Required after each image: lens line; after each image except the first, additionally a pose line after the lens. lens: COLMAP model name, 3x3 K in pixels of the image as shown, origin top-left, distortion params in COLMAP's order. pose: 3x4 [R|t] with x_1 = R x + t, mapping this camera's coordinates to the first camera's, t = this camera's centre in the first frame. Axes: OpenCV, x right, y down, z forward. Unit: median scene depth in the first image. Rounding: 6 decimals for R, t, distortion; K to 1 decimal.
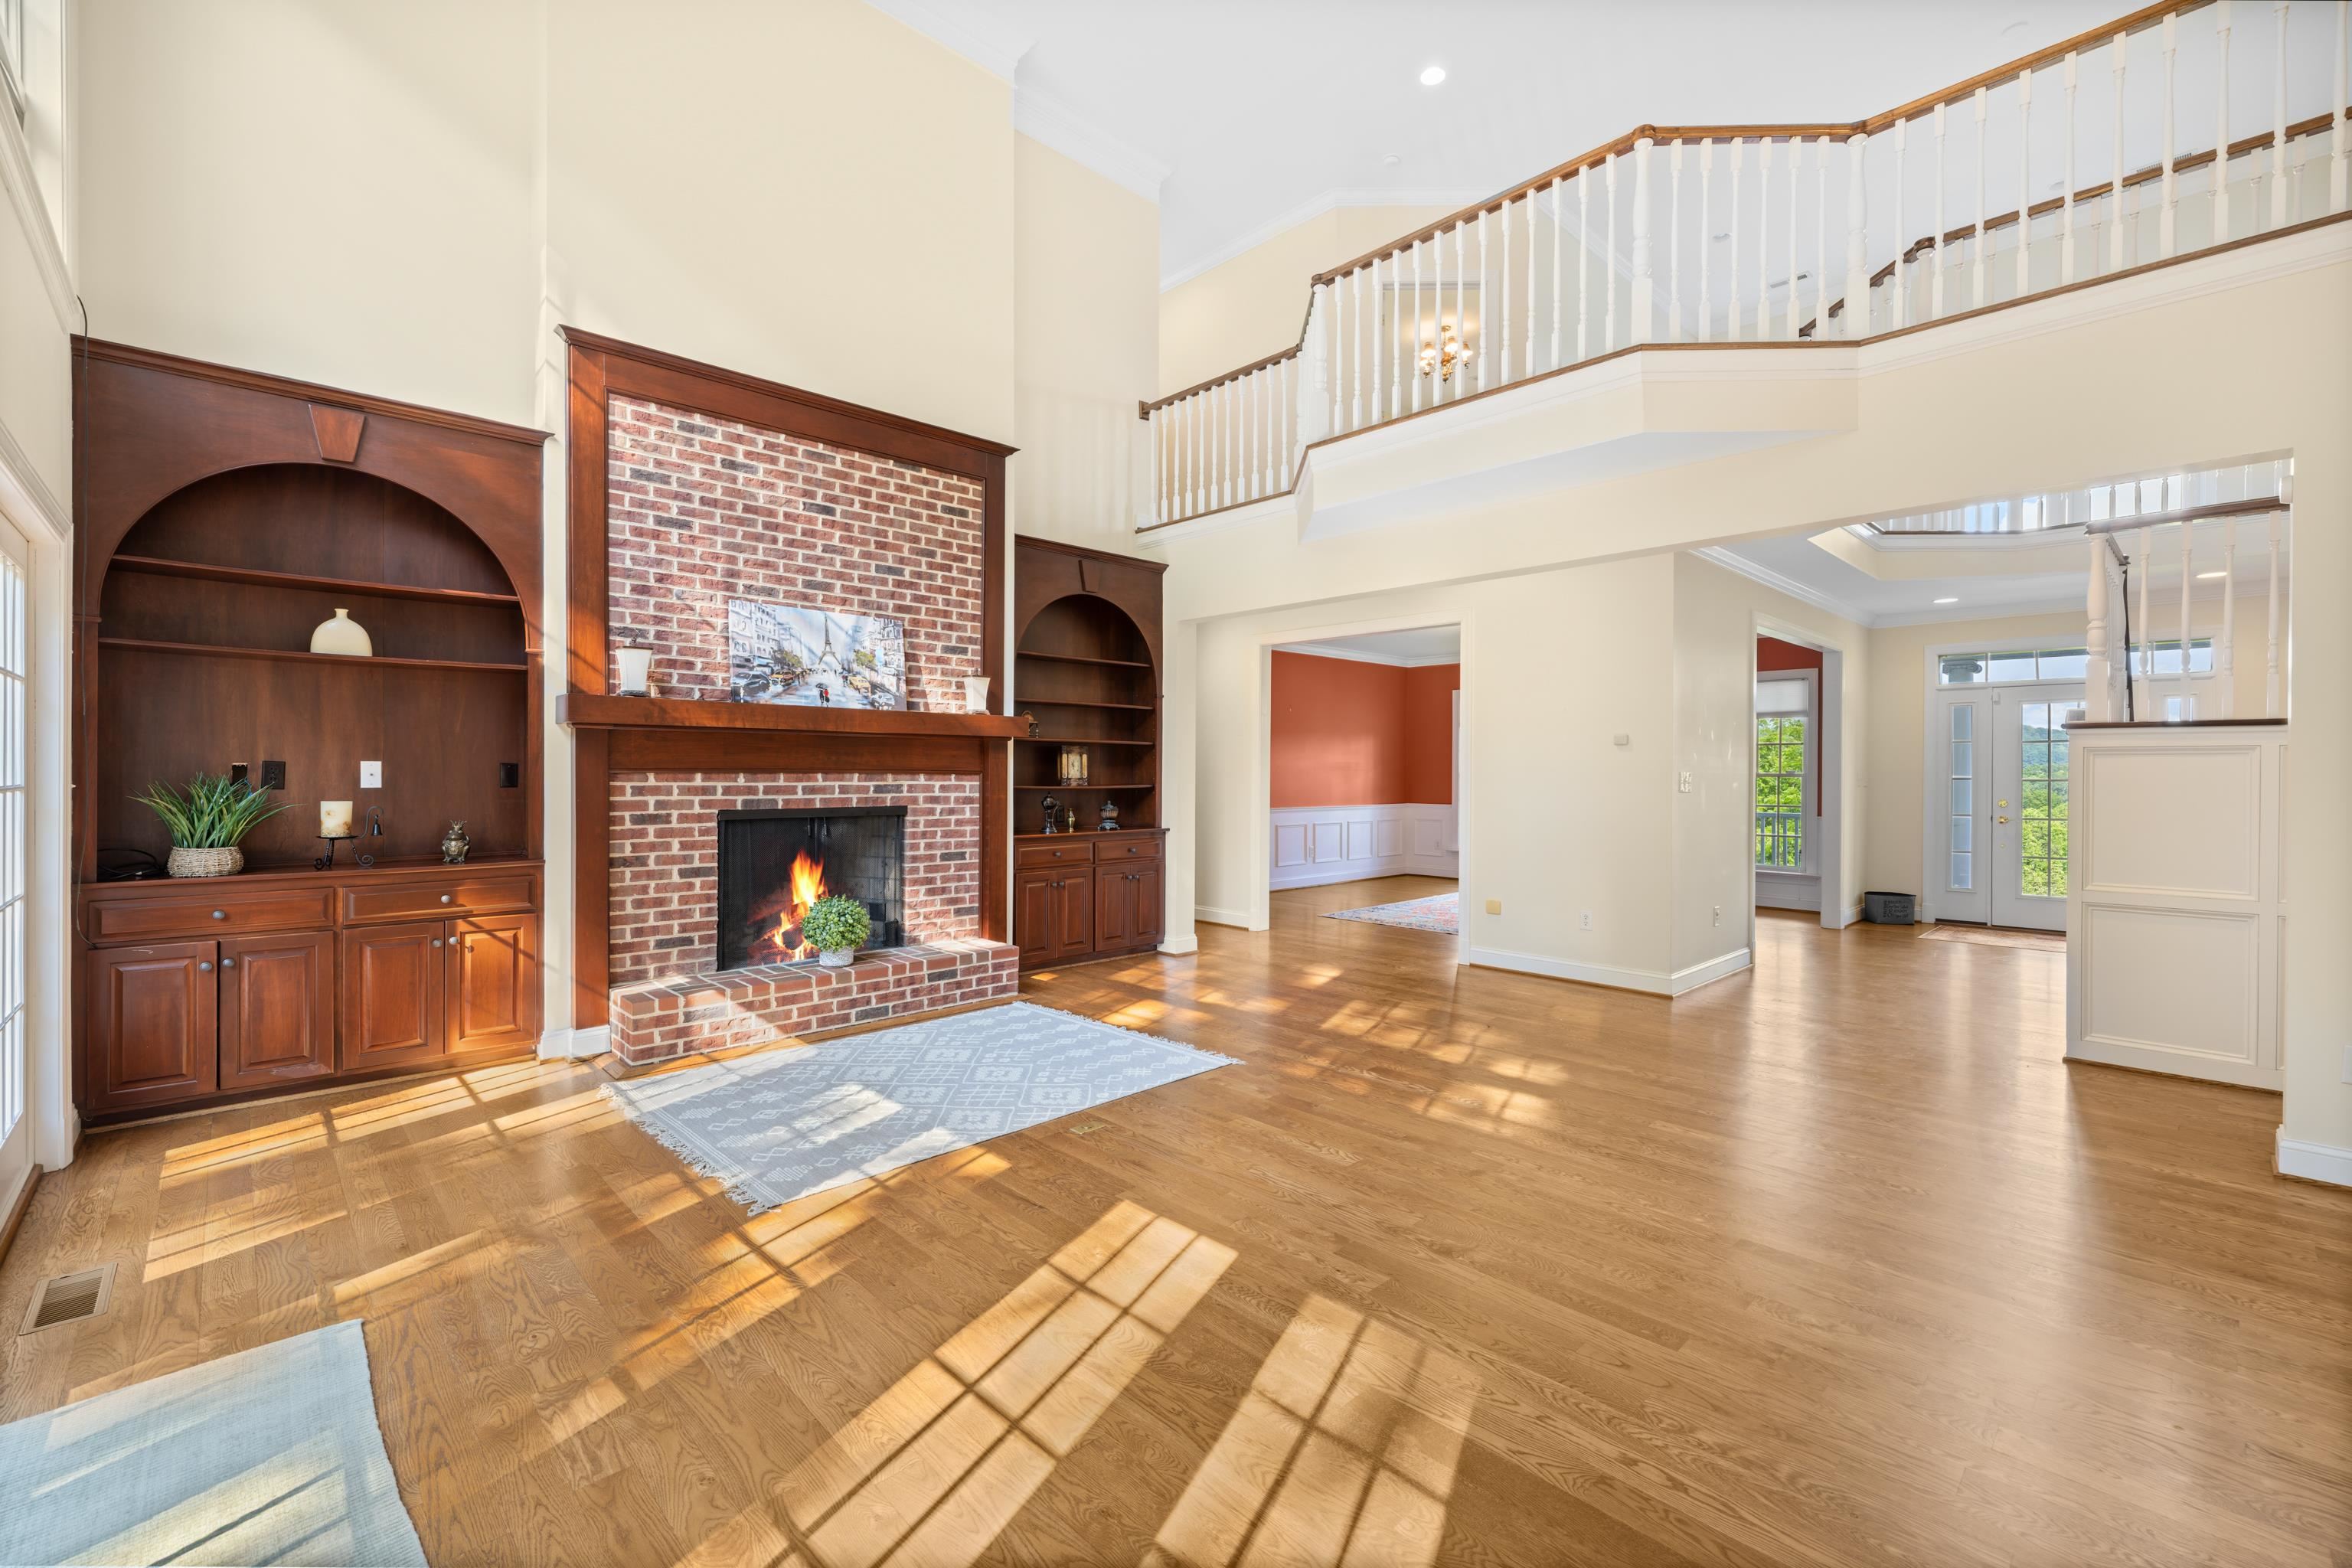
lens RADIAL K [[988.2, 0, 1183.3], [0, 988.2, 778.2], [0, 0, 1]] dist [0.001376, 0.001606]
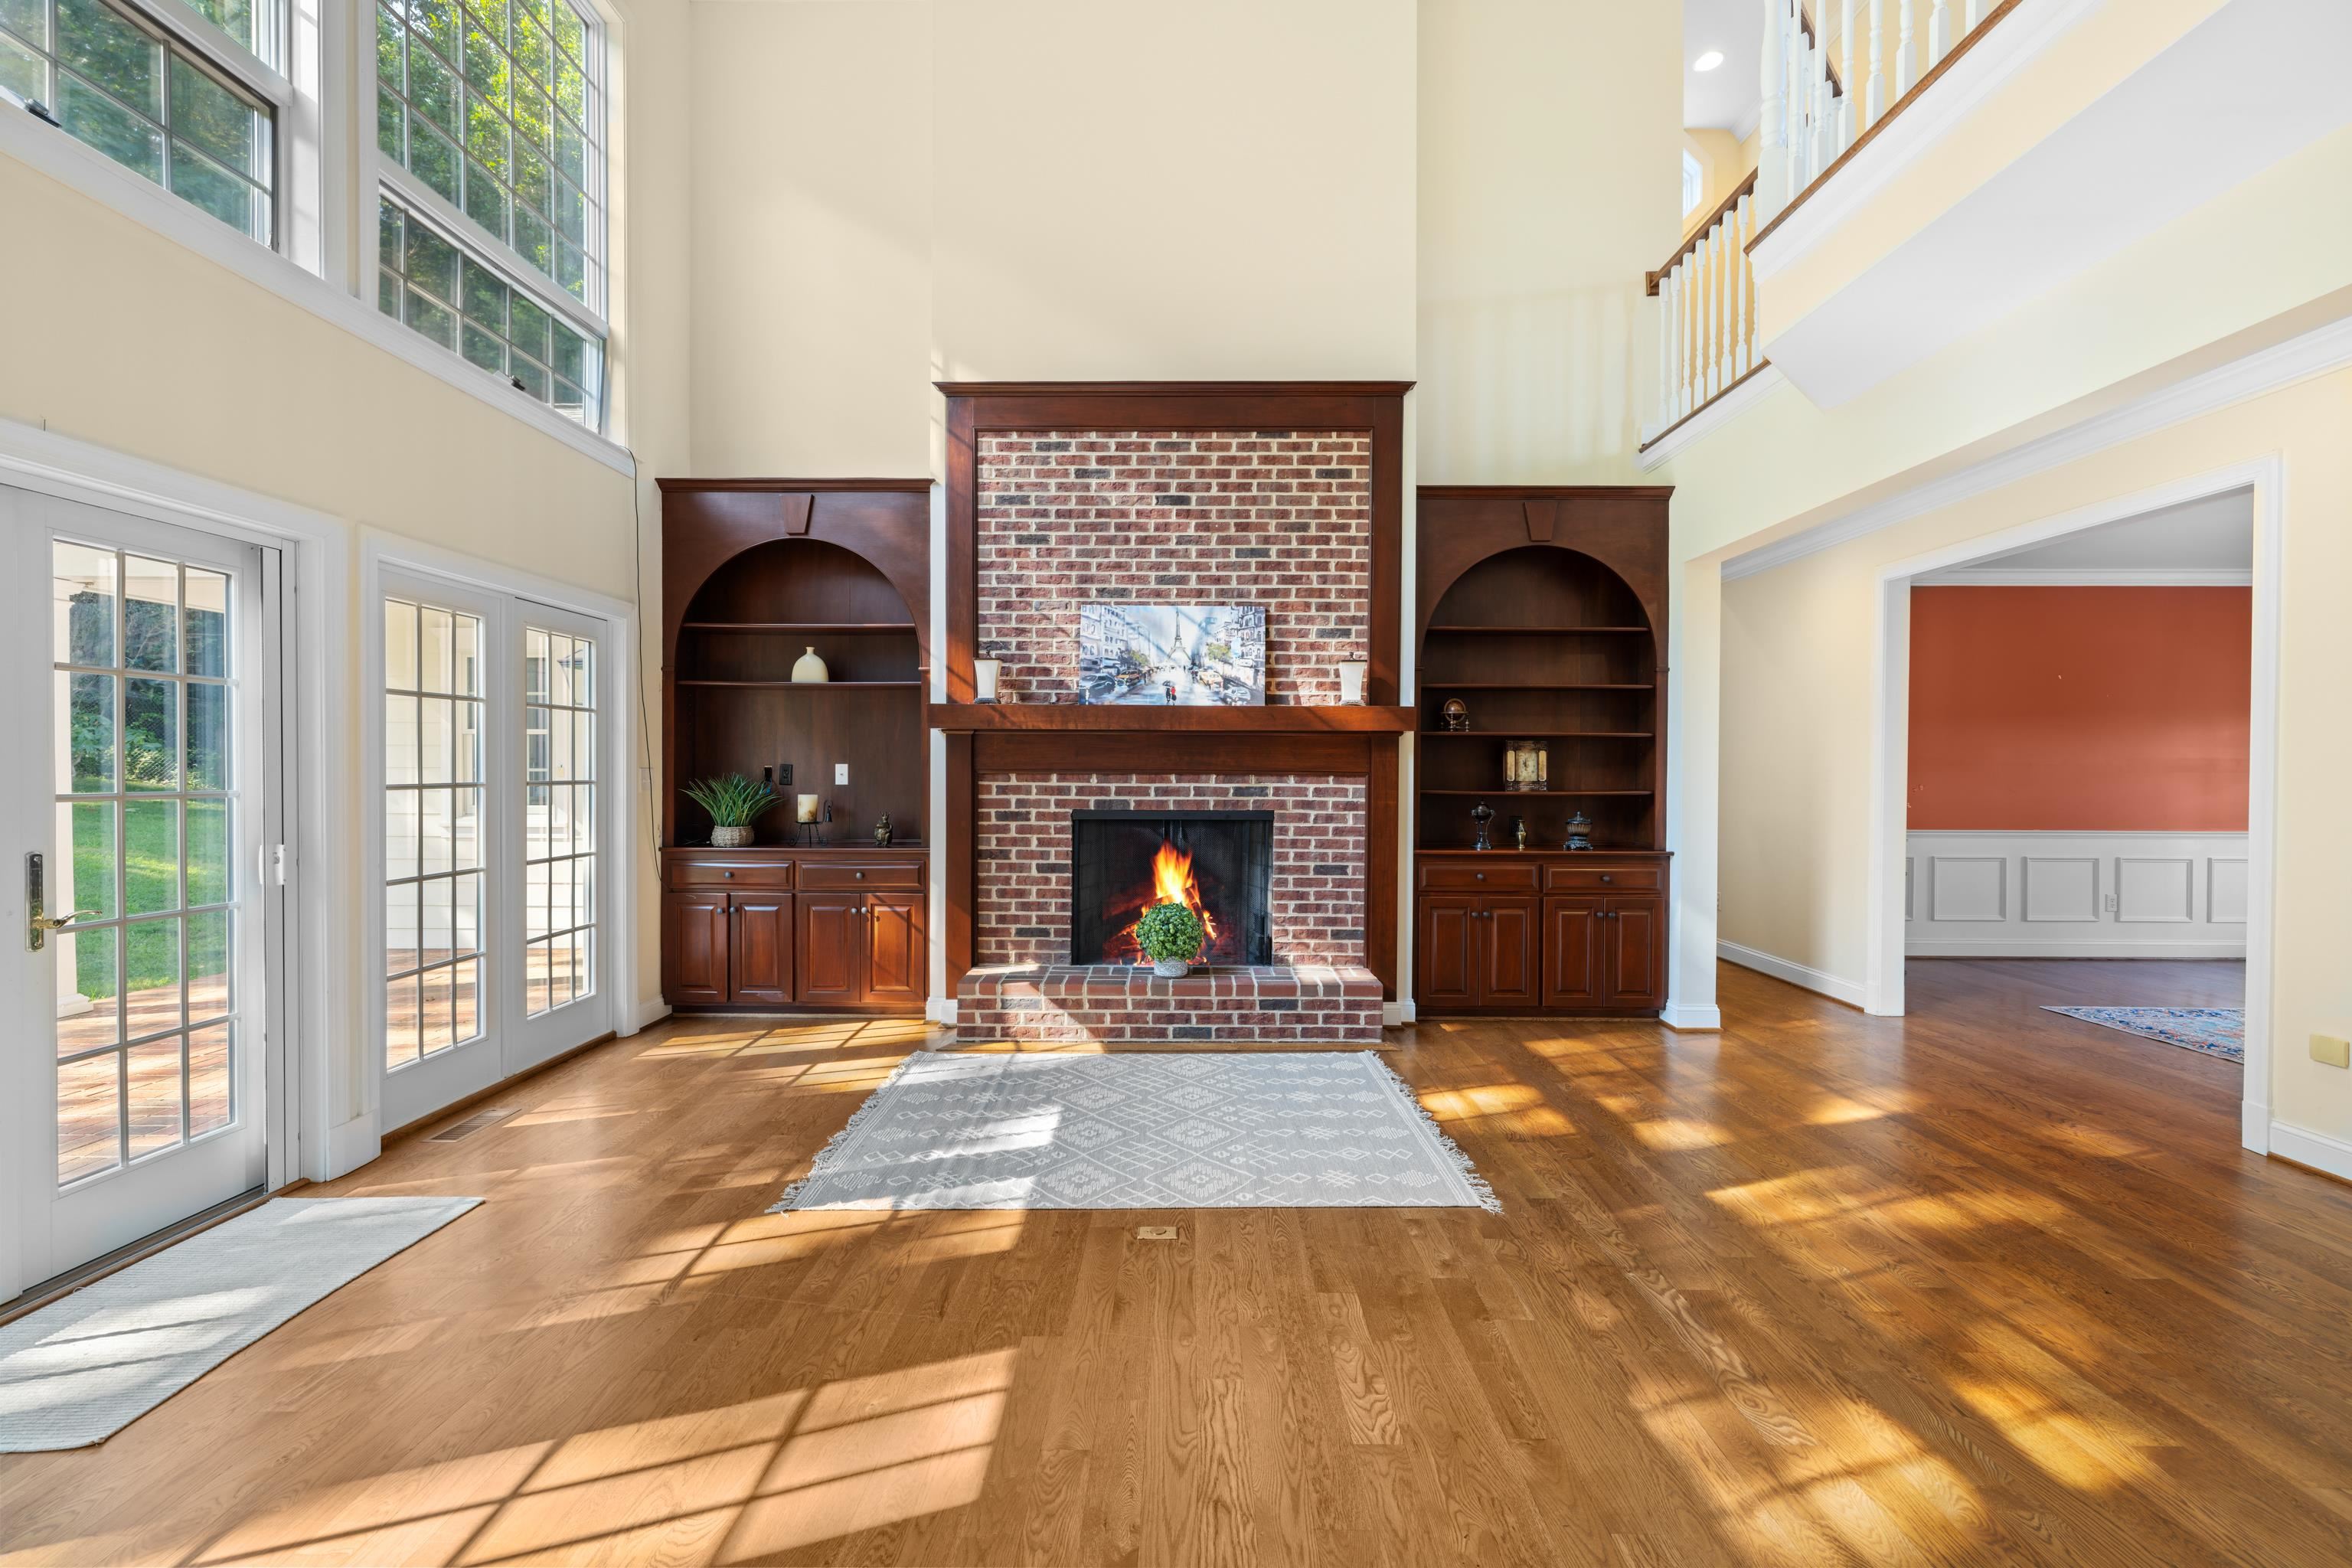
lens RADIAL K [[988.2, 0, 1180.7], [0, 988.2, 778.4], [0, 0, 1]] dist [0.001376, 0.001606]
pose [[0.715785, 0.005087, -0.698303, 0.330607], [-0.006150, 0.999981, 0.000980, -0.002097], [0.698294, 0.003593, 0.715802, 0.333793]]
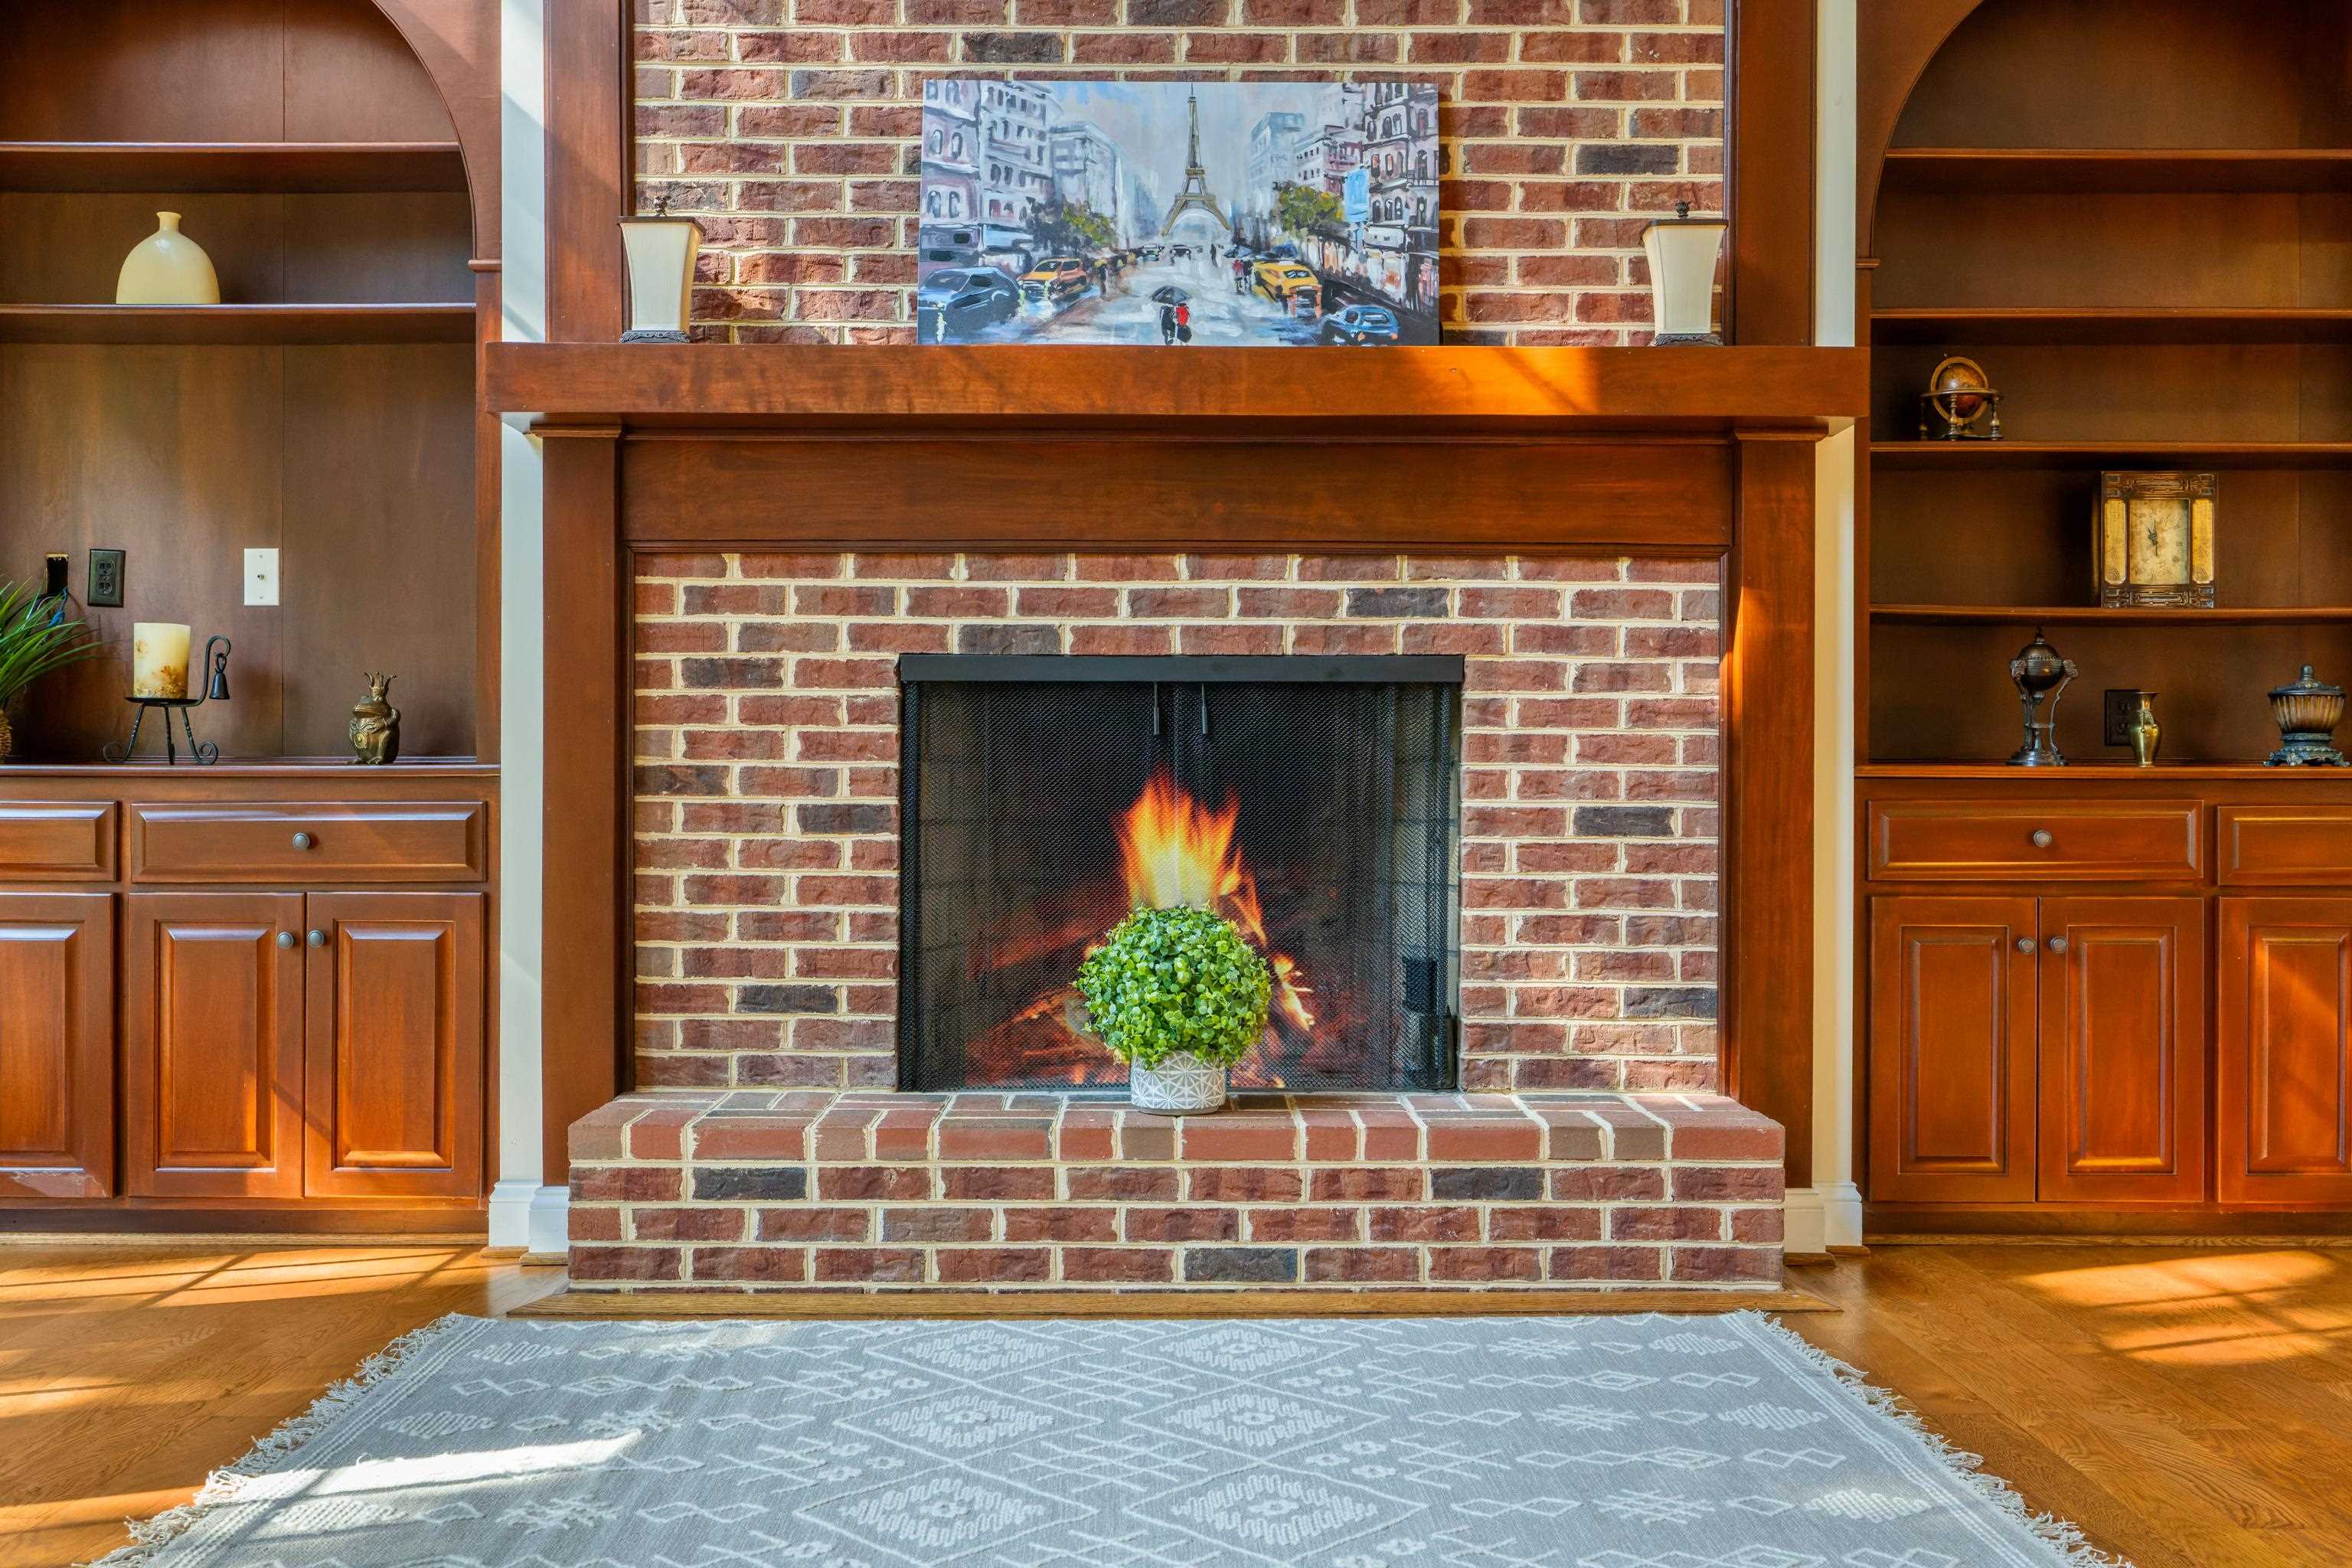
lens RADIAL K [[2298.2, 0, 1174.6], [0, 2298.2, 803.9], [0, 0, 1]] dist [0.002320, 0.000000]
pose [[0.717676, -0.005032, -0.696359, 0.199698], [-0.003034, 0.999942, -0.010352, 0.095927], [0.696371, 0.009542, 0.717619, 0.450163]]
